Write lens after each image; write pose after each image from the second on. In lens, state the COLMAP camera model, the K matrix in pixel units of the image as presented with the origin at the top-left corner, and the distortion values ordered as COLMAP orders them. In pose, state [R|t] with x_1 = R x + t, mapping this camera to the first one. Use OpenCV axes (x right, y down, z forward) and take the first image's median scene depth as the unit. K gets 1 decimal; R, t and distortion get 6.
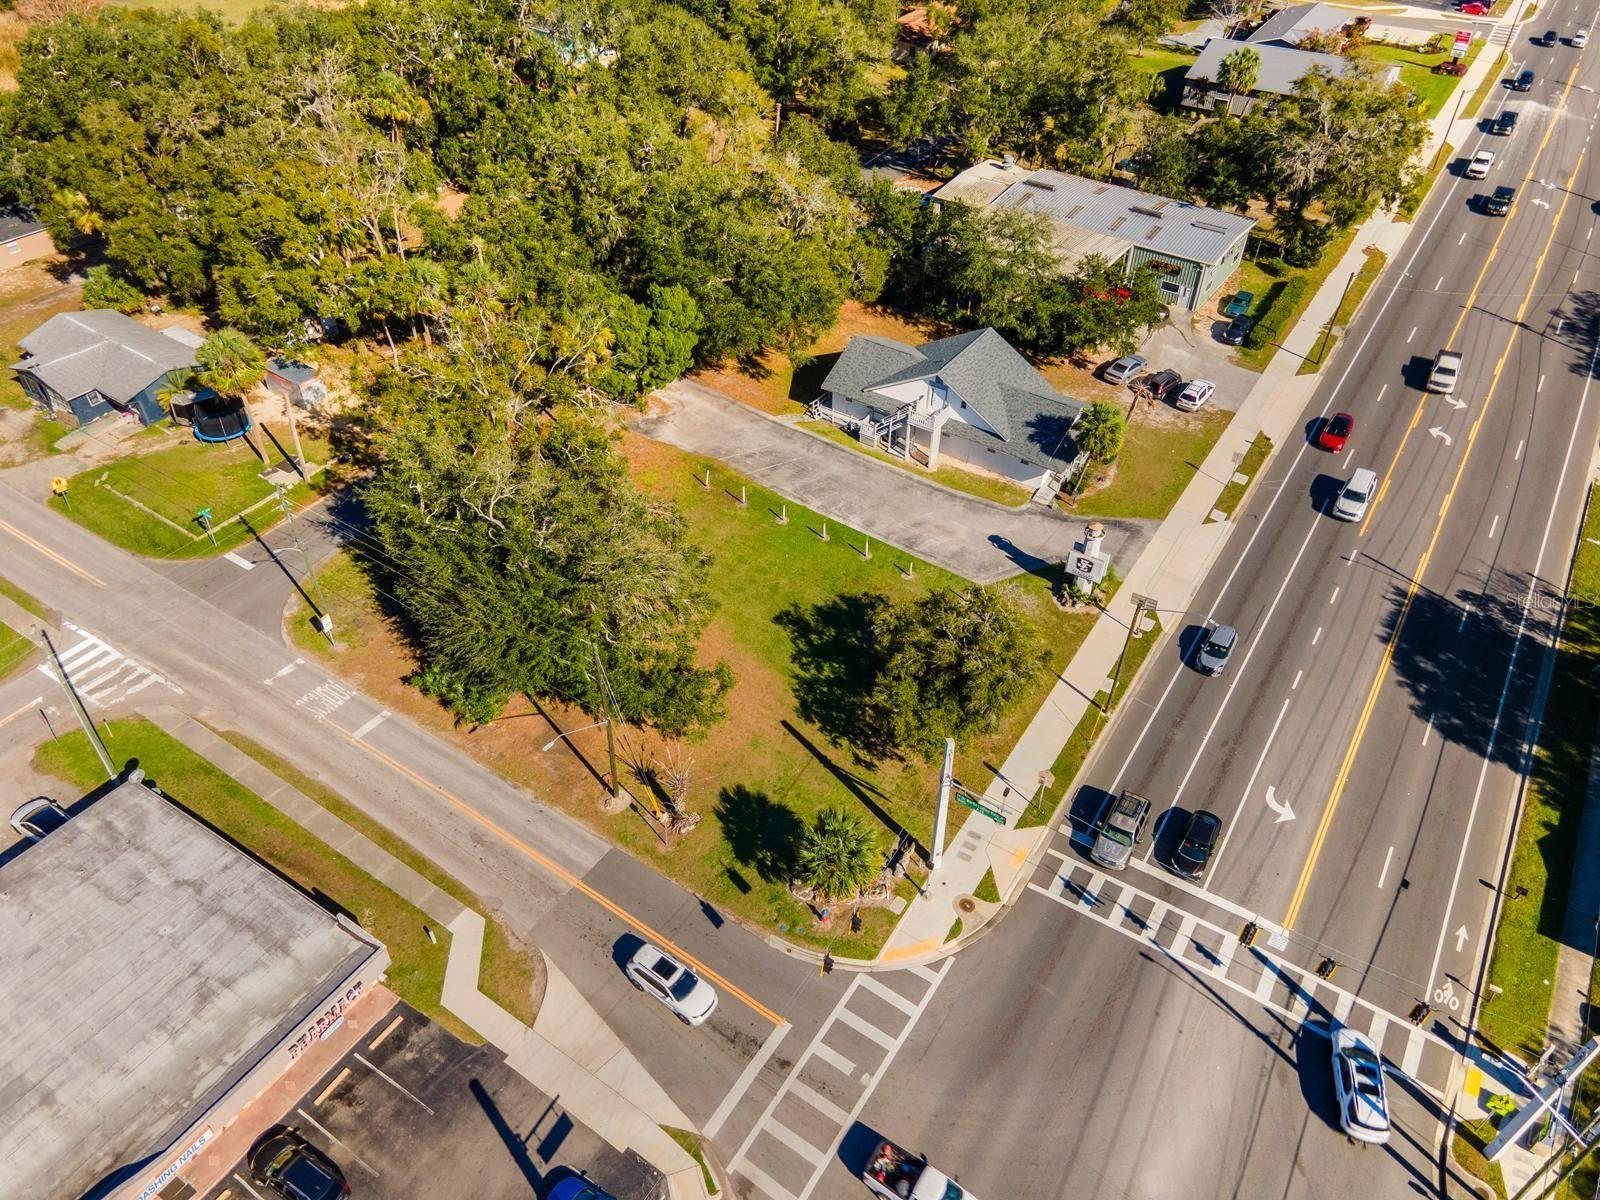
lens RADIAL K [[1167.0, 0, 800.0], [0, 1167.0, 600.0], [0, 0, 1]] dist [0.037349, 0.009496]
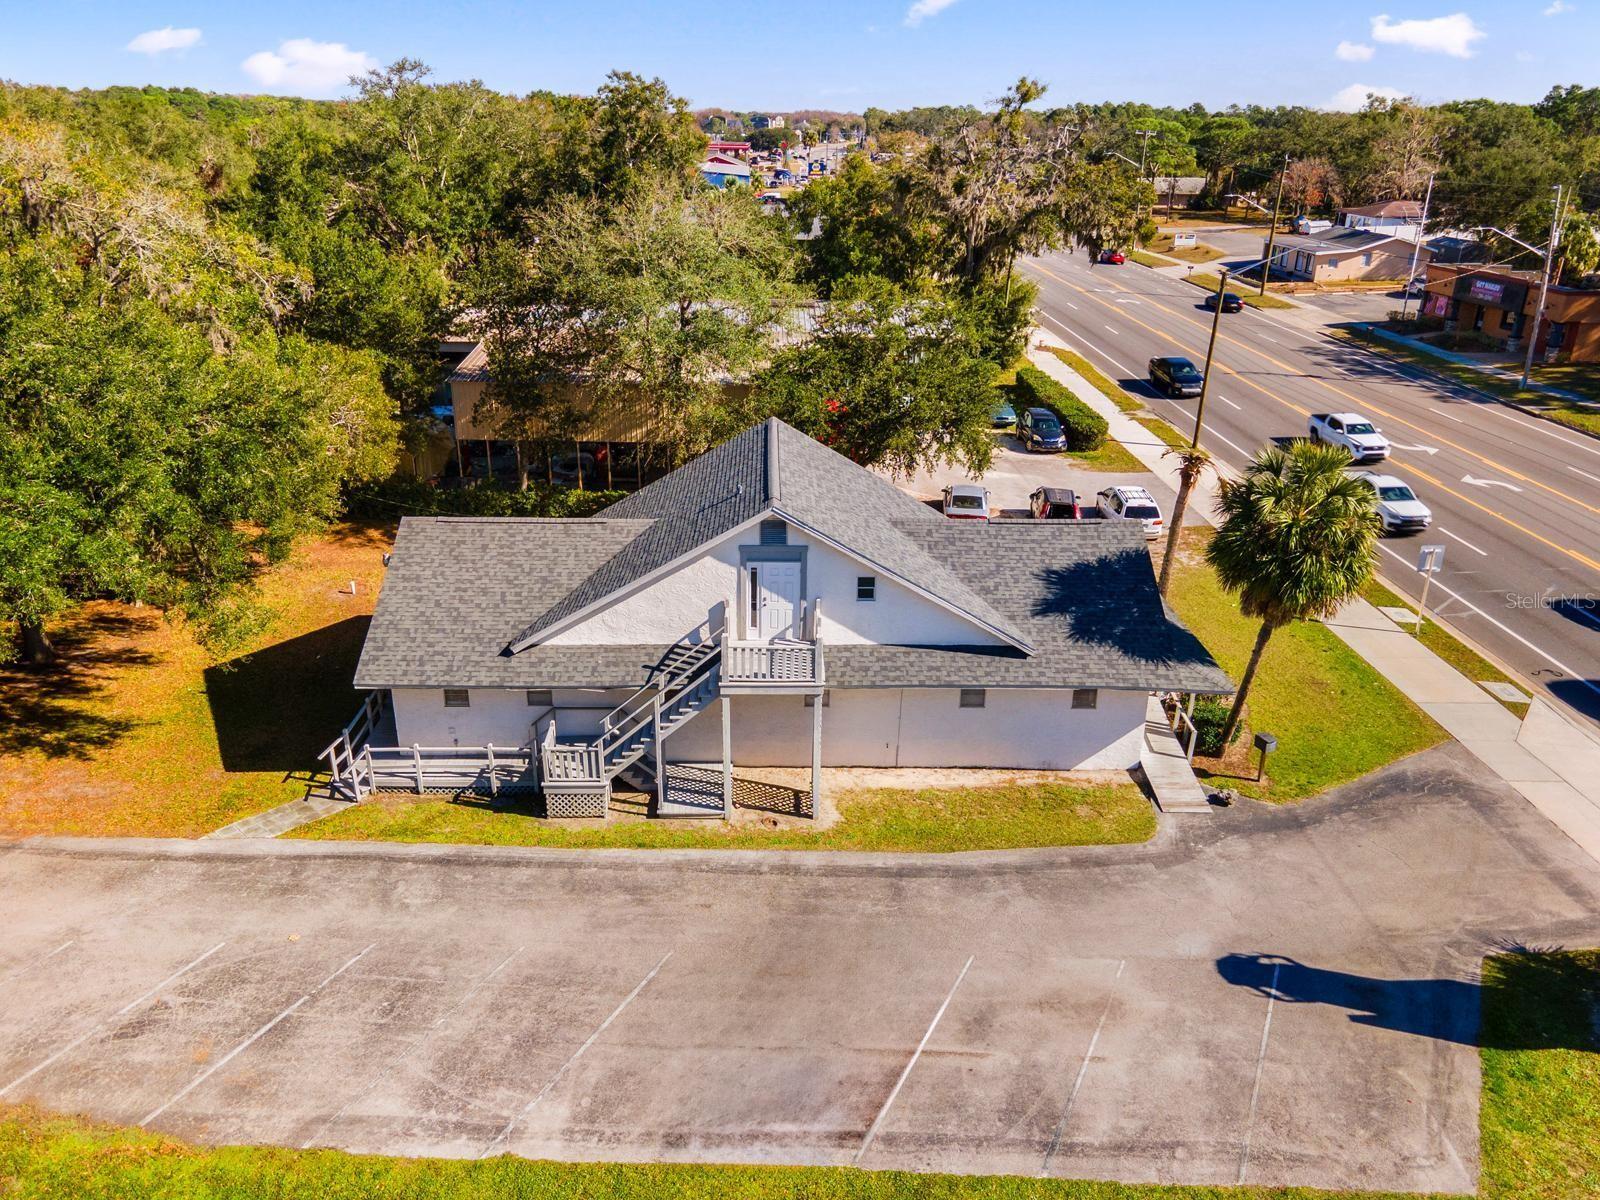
lens RADIAL K [[1182.2, 0, 800.0], [0, 1182.2, 600.0], [0, 0, 1]] dist [0.033979, -0.000742]
pose [[0.816963, -0.225076, 0.530954, -0.050836], [0.376189, 0.905824, -0.194845, -0.122019], [-0.437096, 0.358921, 0.824696, 0.833442]]
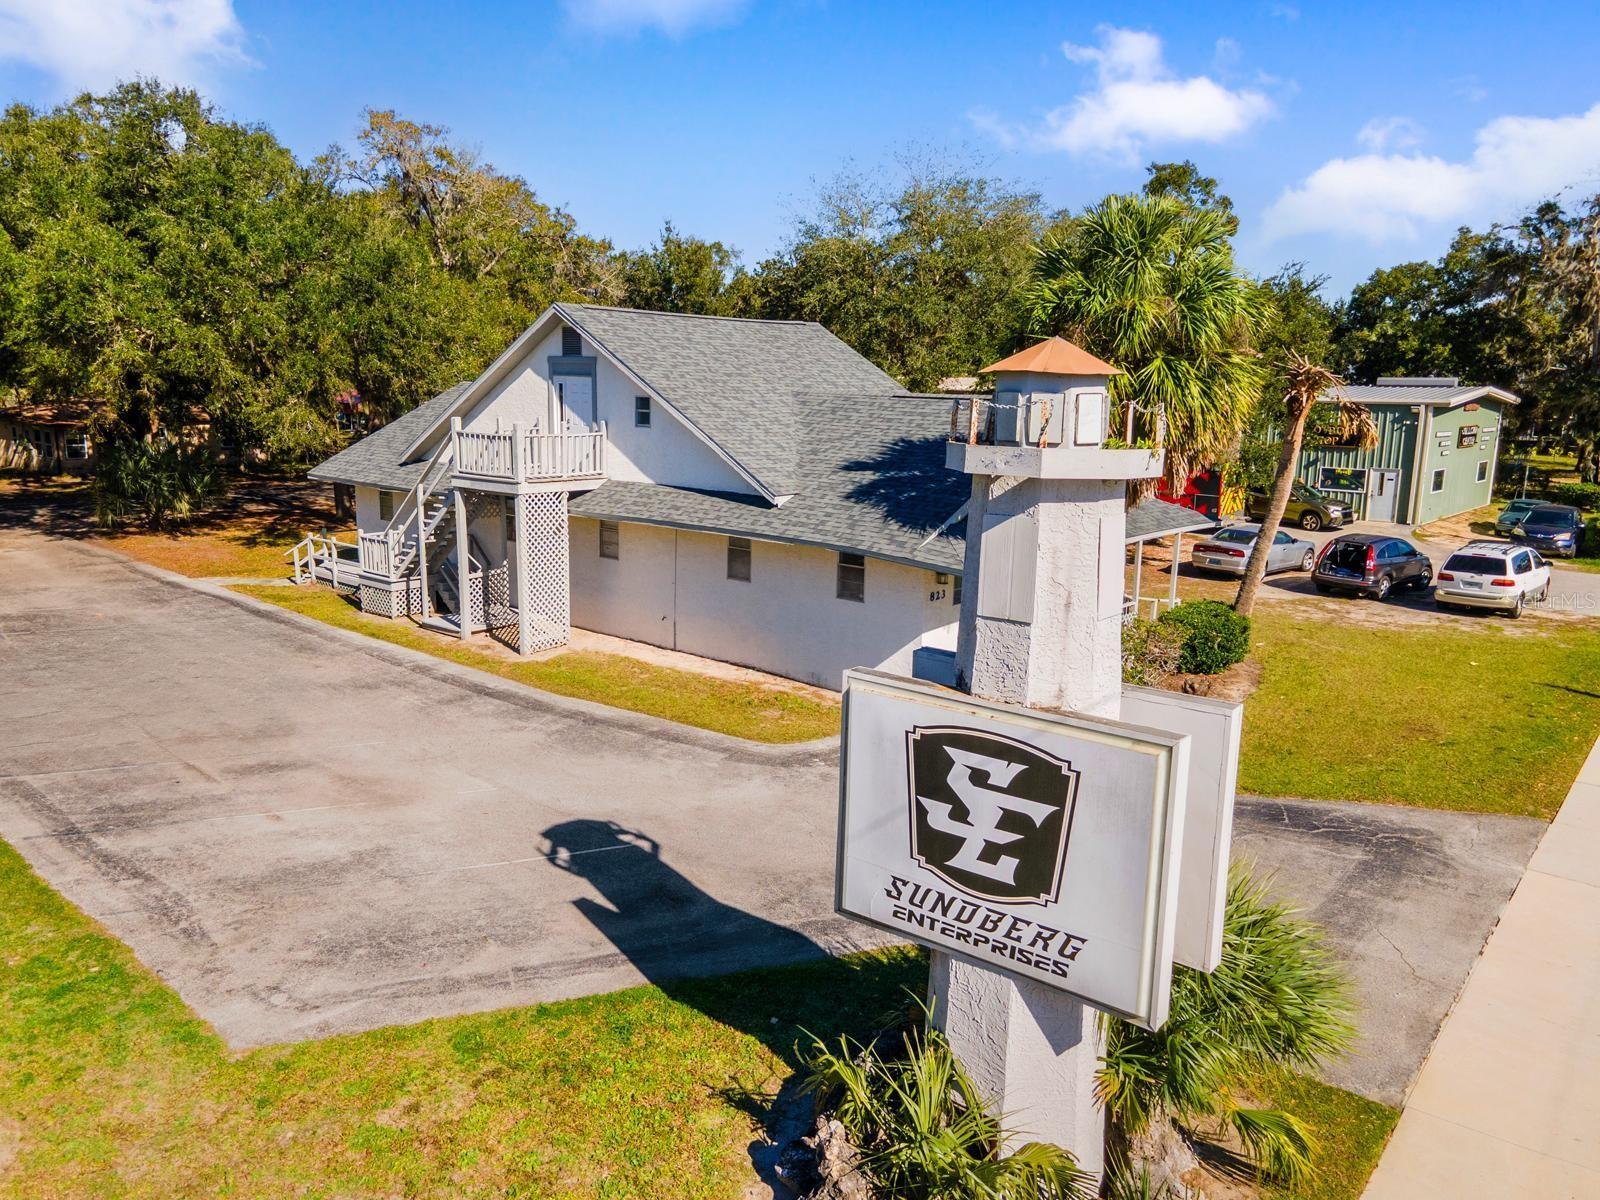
lens RADIAL K [[1189.8, 0, 800.0], [0, 1189.8, 600.0], [0, 0, 1]] dist [0.048060, 0.005202]
pose [[0.993985, 0.022101, -0.107261, 0.232095], [-0.072468, 0.867062, -0.492901, 0.006339], [0.082108, 0.497709, 0.863449, 0.877177]]
